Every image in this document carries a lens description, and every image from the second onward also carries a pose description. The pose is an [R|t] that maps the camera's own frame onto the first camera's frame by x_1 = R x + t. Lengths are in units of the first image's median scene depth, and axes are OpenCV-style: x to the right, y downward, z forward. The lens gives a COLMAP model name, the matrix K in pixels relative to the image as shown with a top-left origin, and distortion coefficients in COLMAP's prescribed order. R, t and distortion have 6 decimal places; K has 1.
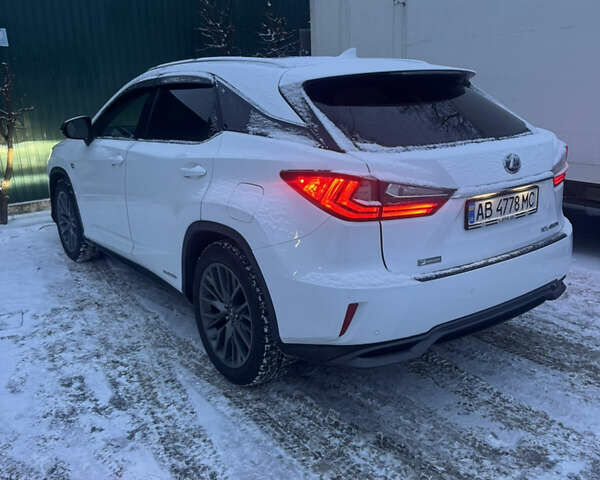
lens RADIAL K [[537.0, 0, 299.1], [0, 537.0, 254.2], [0, 0, 1]] dist [0.005004, 0.000829]
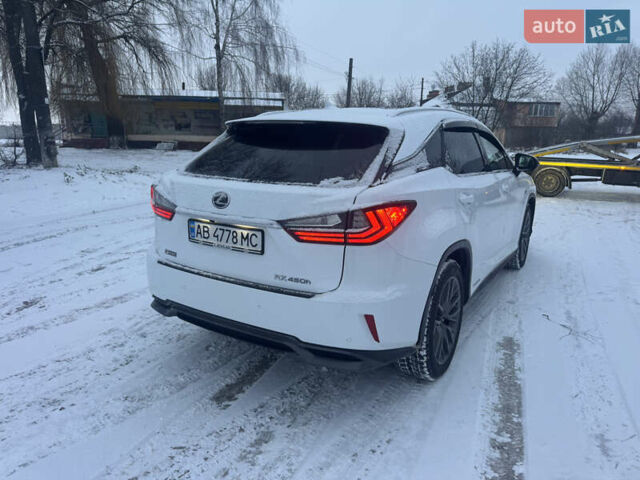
lens RADIAL K [[449.1, 0, 323.1], [0, 449.1, 240.4], [0, 0, 1]] dist [0.056408, -0.070881]
pose [[0.391470, 0.247855, -0.886182, 1.380673], [-0.289767, 0.947251, 0.136931, -0.284552], [0.873376, 0.203182, 0.442641, 0.774233]]
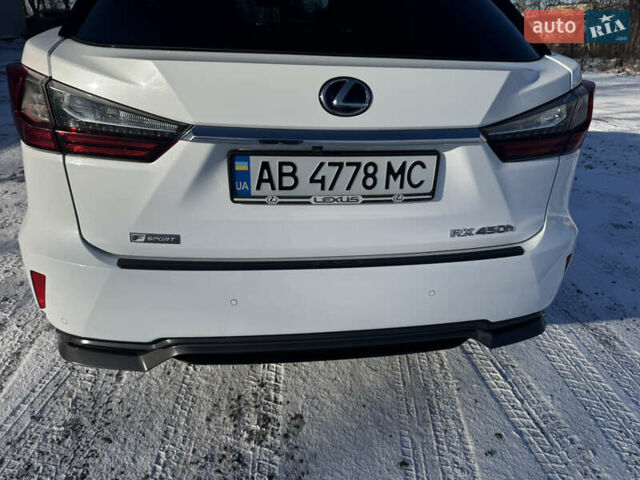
lens RADIAL K [[451.2, 0, 328.5], [0, 451.2, 239.6], [0, 0, 1]] dist [0.110050, -0.136755]
pose [[0.892864, 0.250318, -0.374346, 0.581451], [-0.193689, 0.963923, 0.182584, -0.112422], [0.406545, -0.090516, 0.909136, 0.576285]]
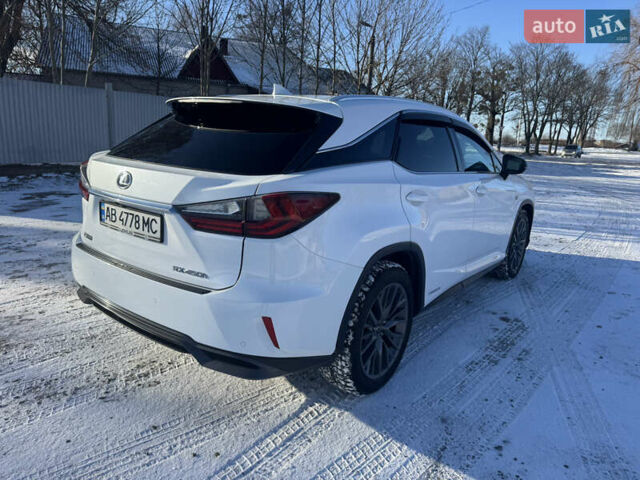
lens RADIAL K [[449.1, 0, 323.1], [0, 449.1, 240.4], [0, 0, 1]] dist [0.056408, -0.070881]
pose [[0.306218, 0.266045, -0.914030, 1.375381], [-0.334170, 0.929094, 0.158476, -0.332304], [0.891382, 0.256913, 0.373410, 1.045150]]
